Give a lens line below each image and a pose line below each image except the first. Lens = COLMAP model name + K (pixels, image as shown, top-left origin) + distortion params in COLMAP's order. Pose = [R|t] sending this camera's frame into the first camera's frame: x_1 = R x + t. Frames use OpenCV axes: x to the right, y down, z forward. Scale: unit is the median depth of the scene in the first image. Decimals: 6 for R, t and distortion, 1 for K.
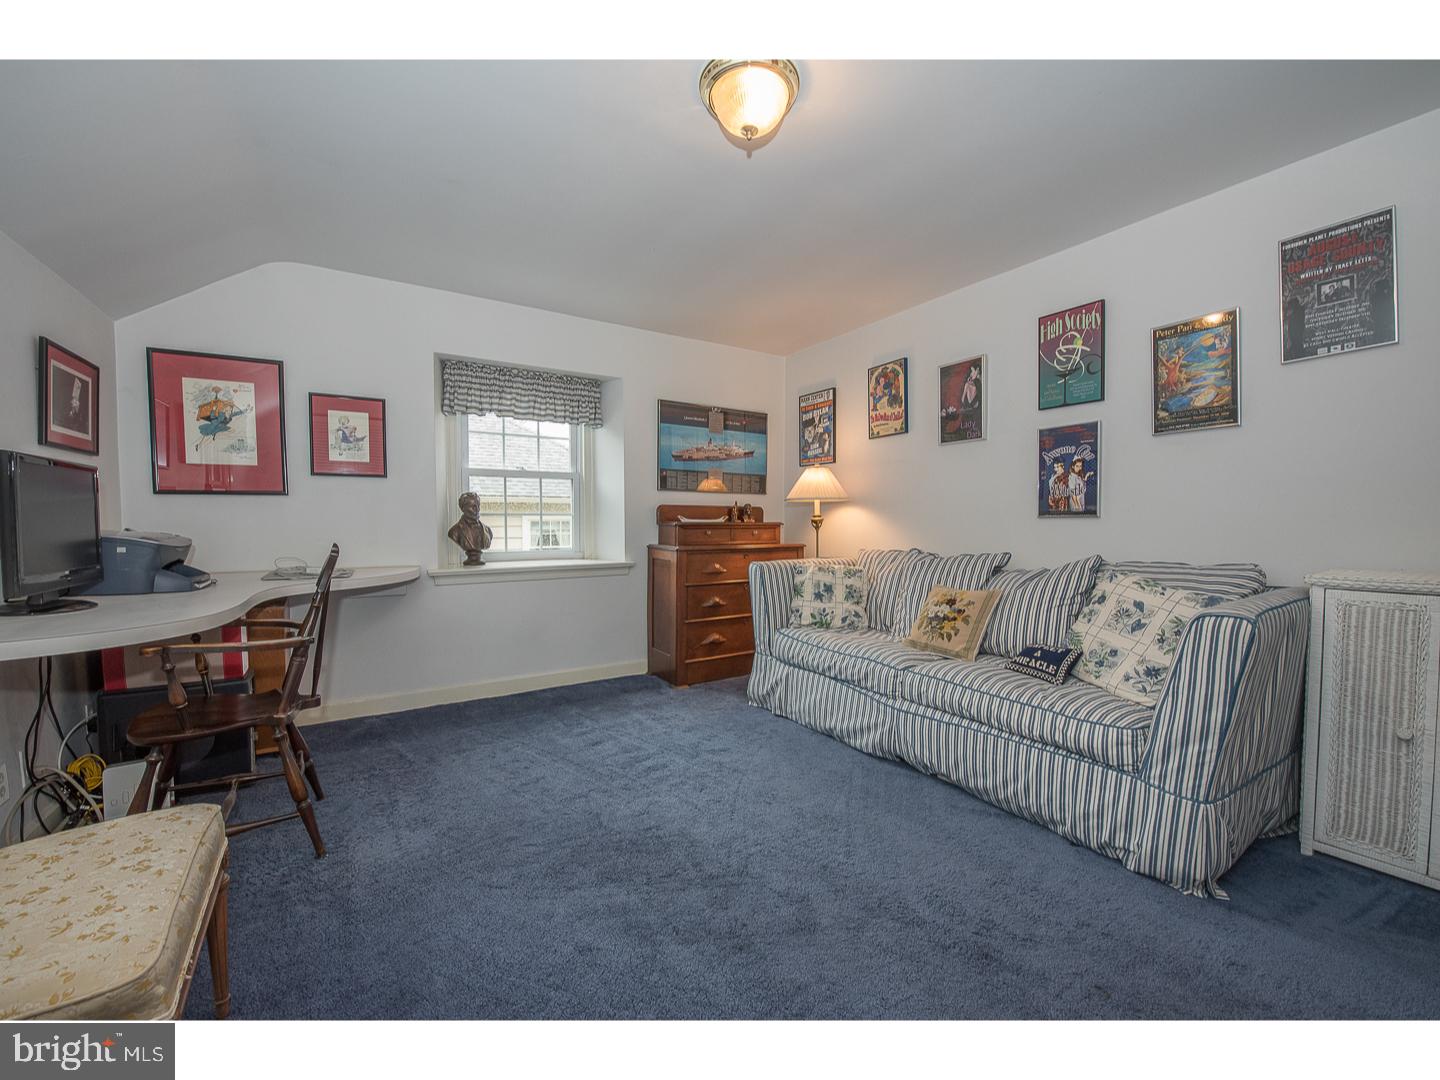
lens RADIAL K [[571.9, 0, 723.2], [0, 571.9, 538.1], [0, 0, 1]] dist [-0.014460, -0.002822]
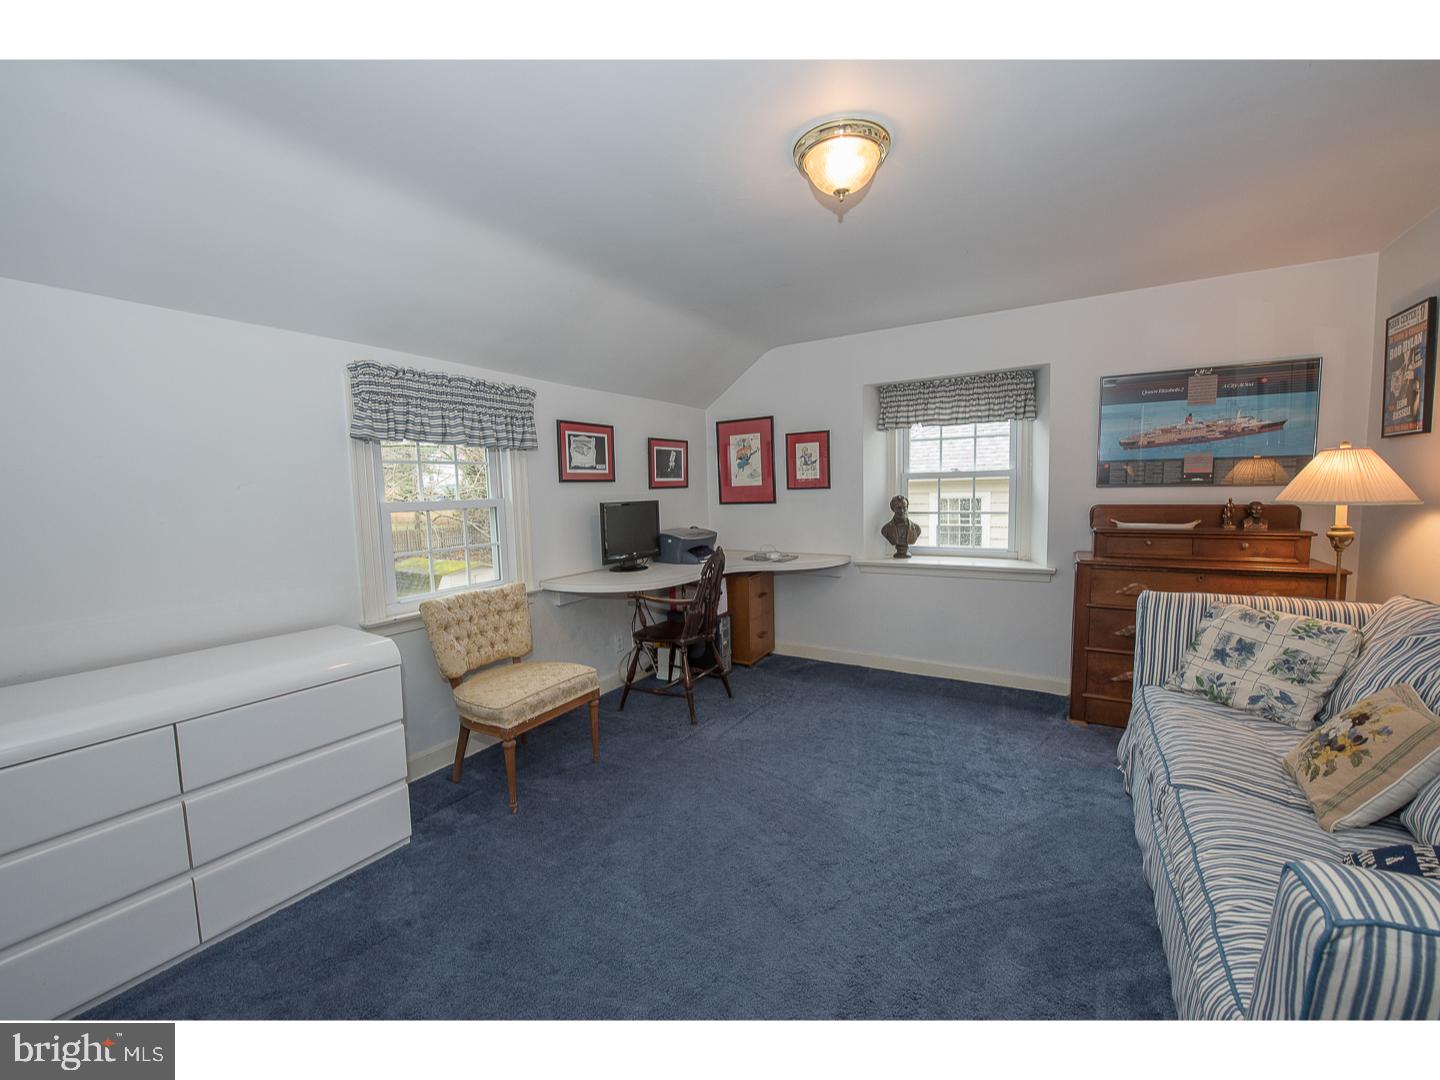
lens RADIAL K [[571.9, 0, 727.0], [0, 571.9, 541.8], [0, 0, 1]] dist [-0.014460, -0.002822]
pose [[0.436890, 0.071002, -0.896708, 0.467028], [-0.007403, 0.997130, 0.075346, -0.073034], [0.899484, -0.026279, 0.436162, 0.171529]]
